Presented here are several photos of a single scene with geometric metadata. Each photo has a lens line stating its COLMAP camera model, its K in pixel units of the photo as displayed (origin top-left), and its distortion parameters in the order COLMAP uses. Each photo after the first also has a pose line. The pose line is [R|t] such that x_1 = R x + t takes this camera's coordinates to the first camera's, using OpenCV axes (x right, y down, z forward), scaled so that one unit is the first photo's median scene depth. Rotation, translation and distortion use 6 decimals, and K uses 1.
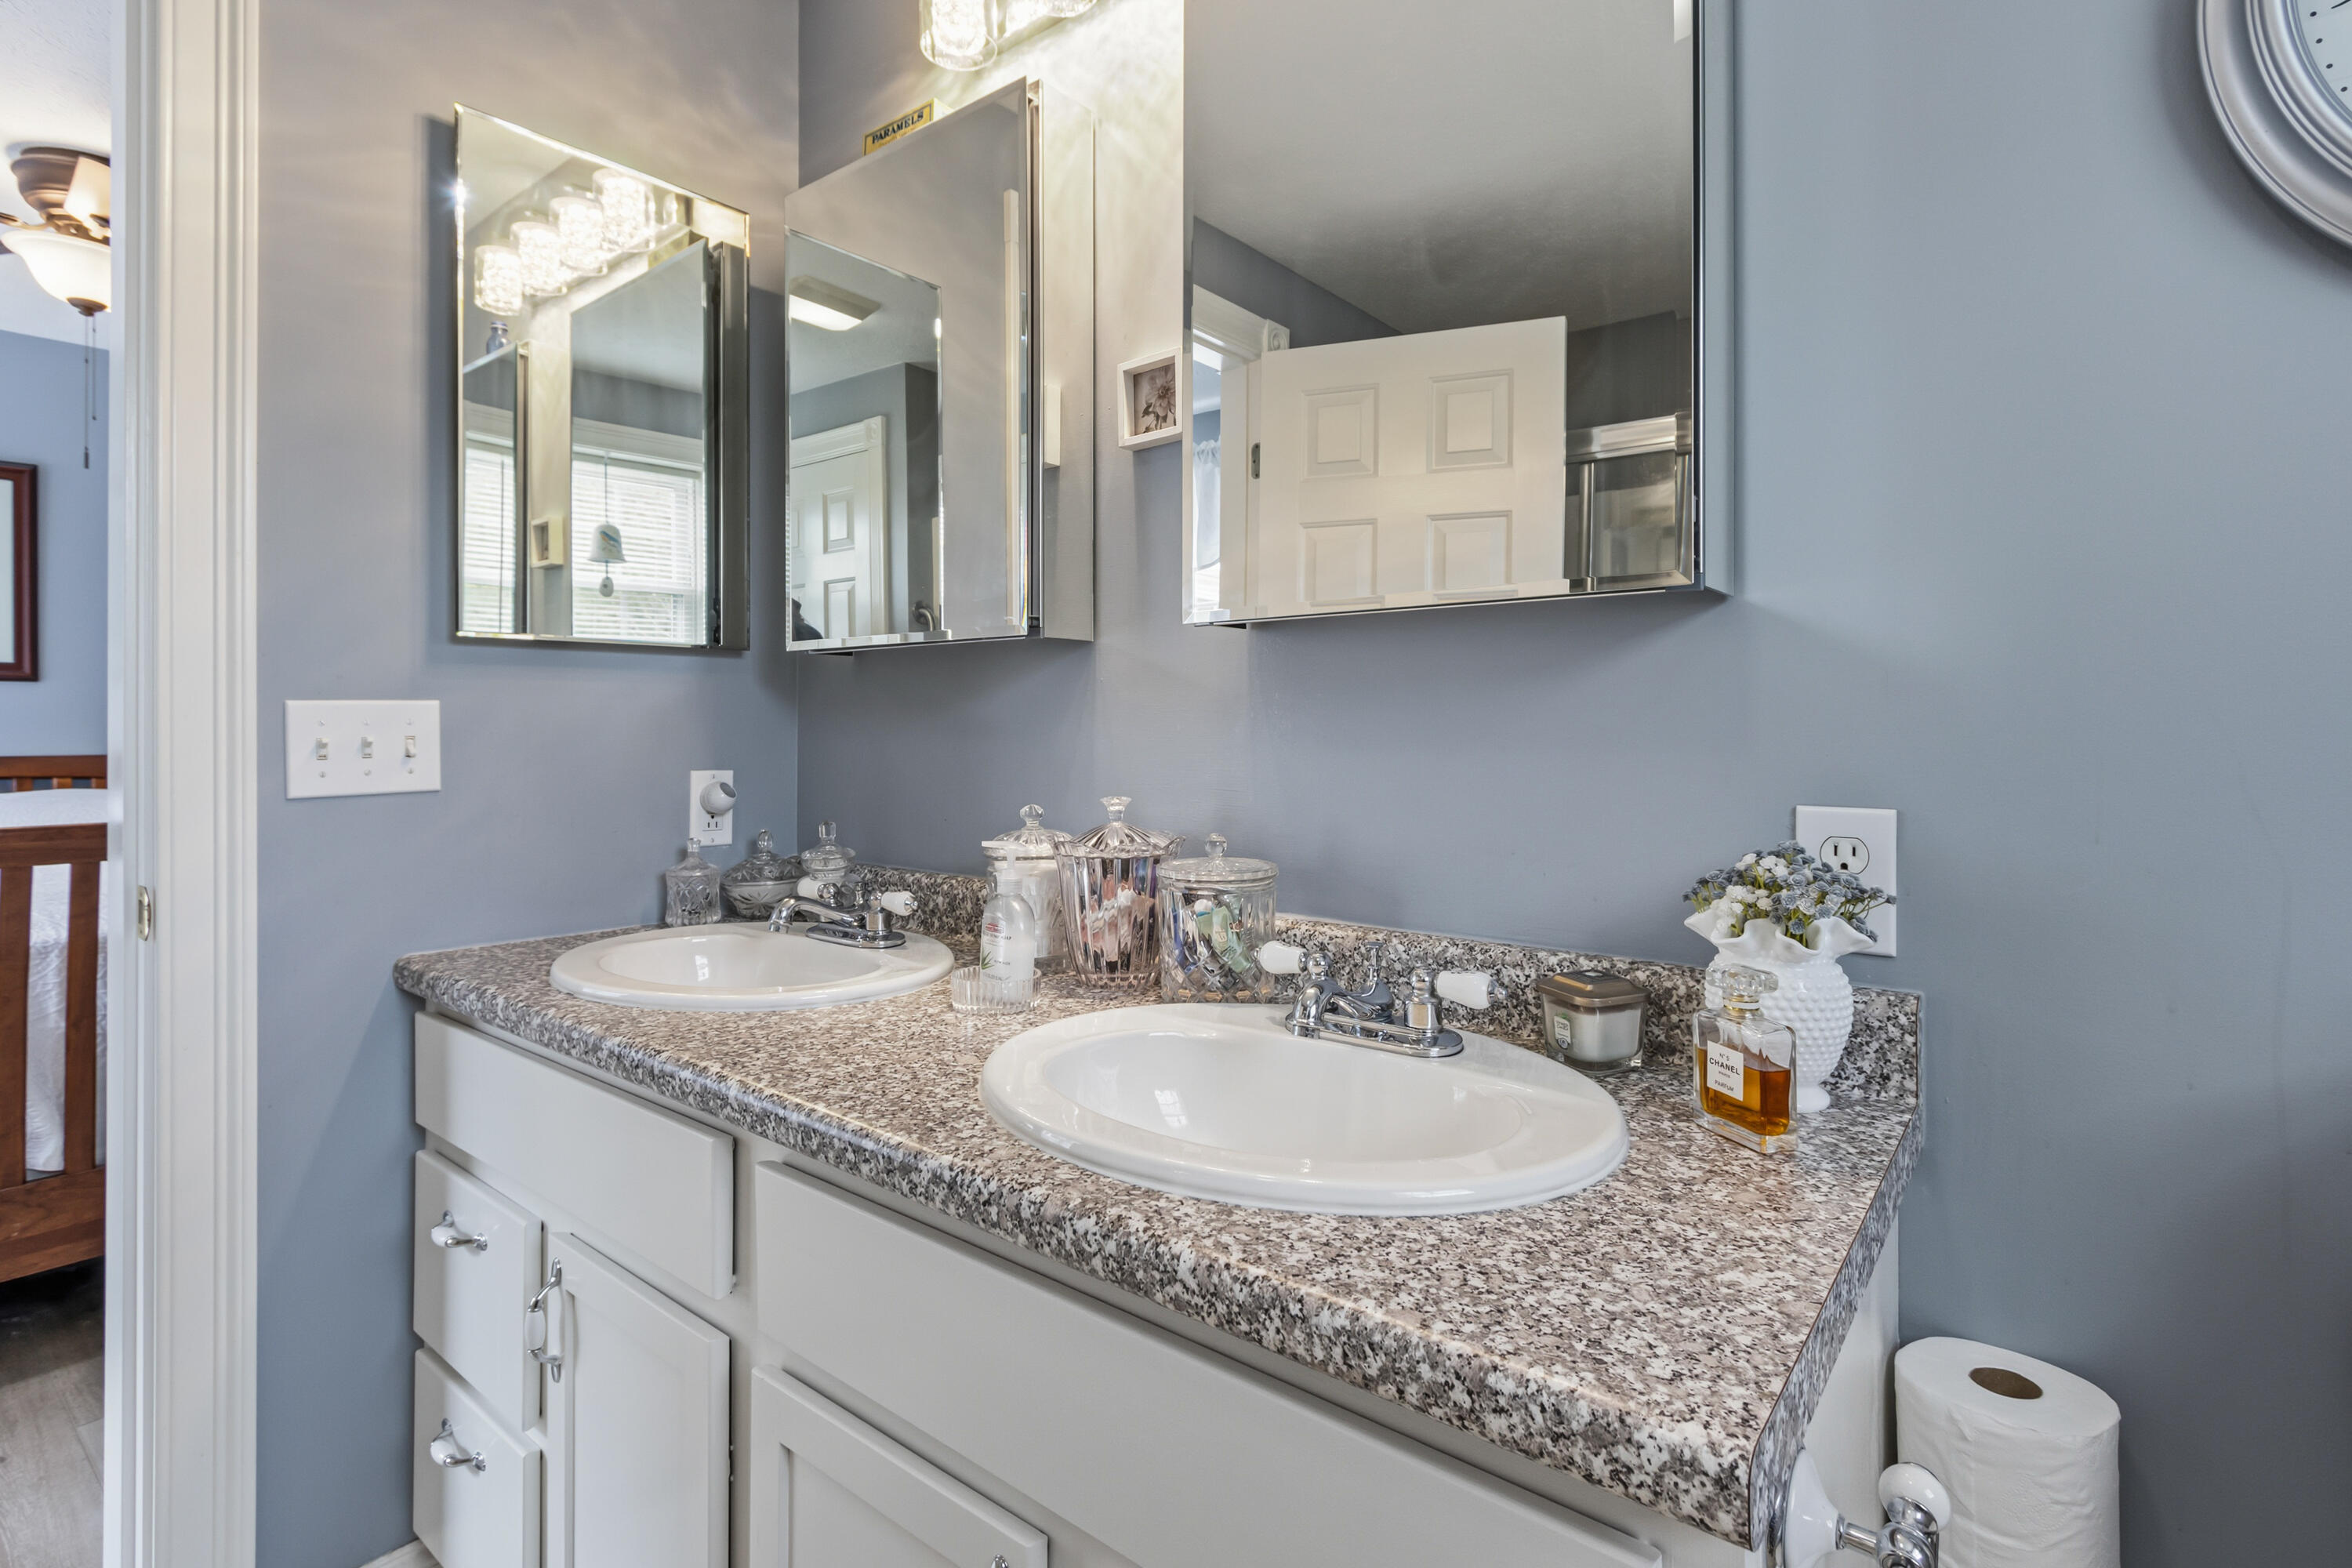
lens RADIAL K [[1147.0, 0, 1147.3], [0, 1147.0, 725.2], [0, 0, 1]] dist [0.005343, 0.000690]
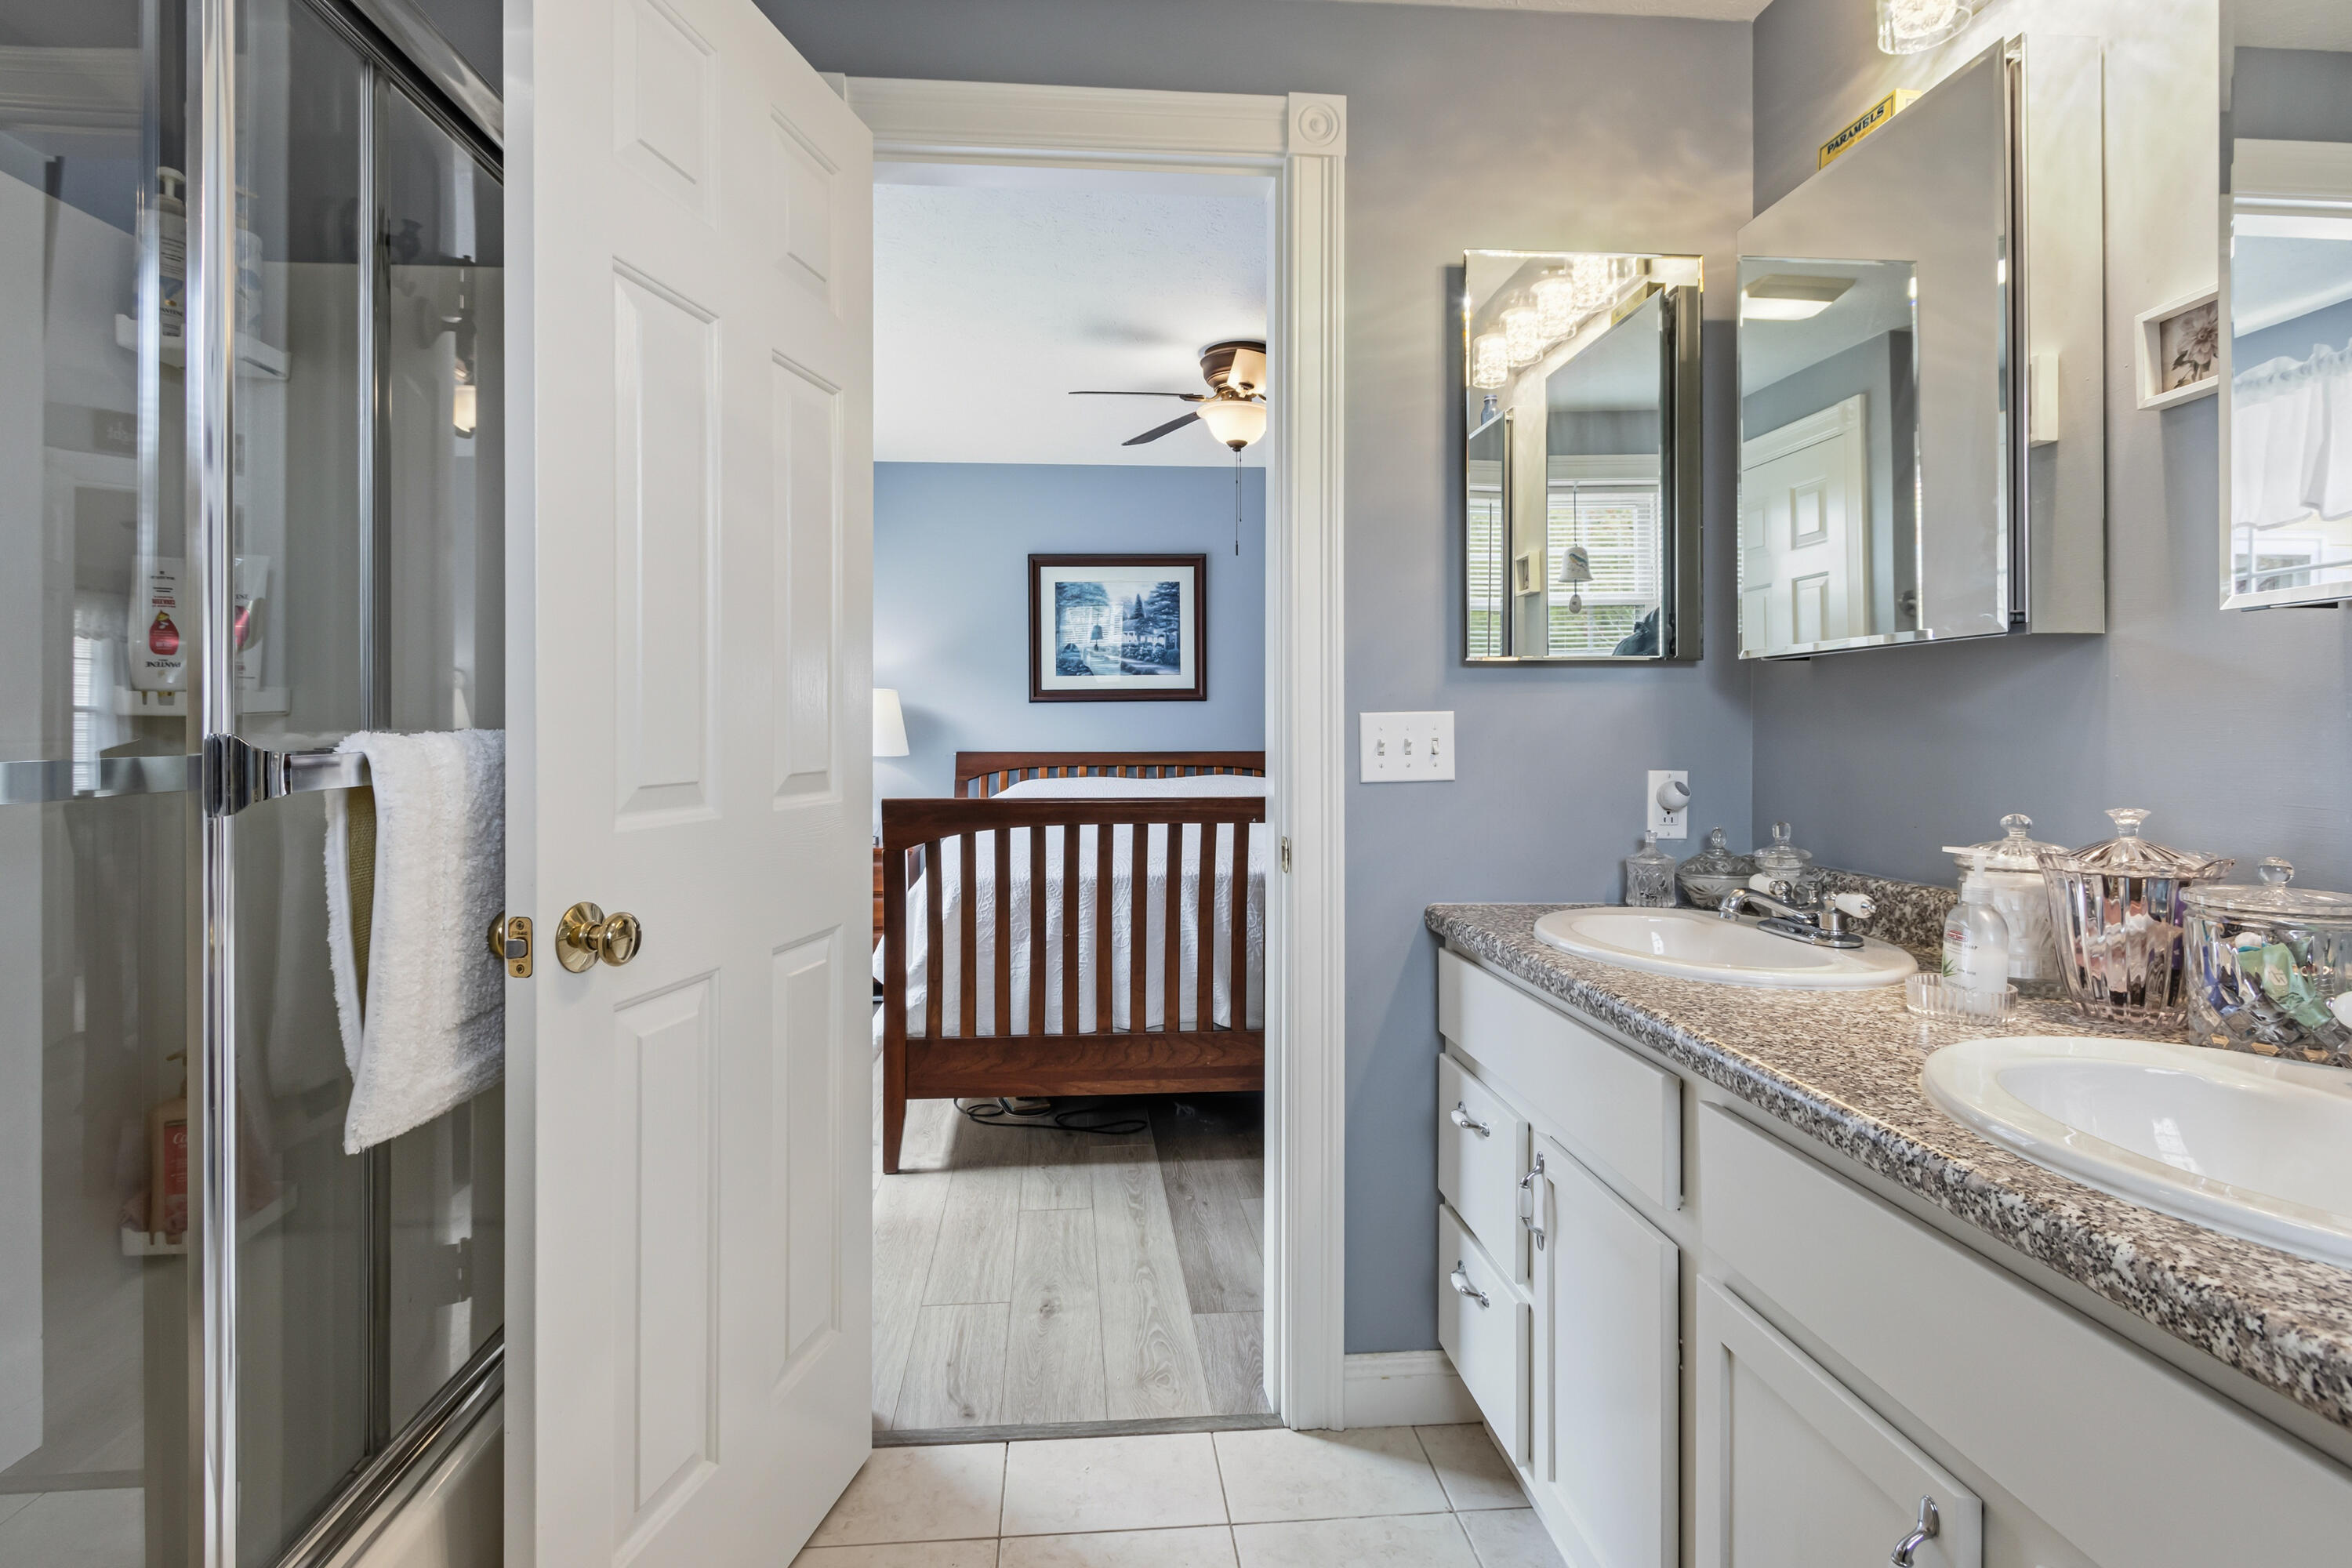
lens RADIAL K [[1135.5, 0, 1174.4], [0, 1135.5, 738.3], [0, 0, 1]] dist [0.001086, -0.002845]
pose [[0.711396, 0.001963, -0.702789, 0.064713], [0.003829, 0.999970, 0.006669, -0.000724], [0.702781, -0.007436, 0.711367, -0.140686]]
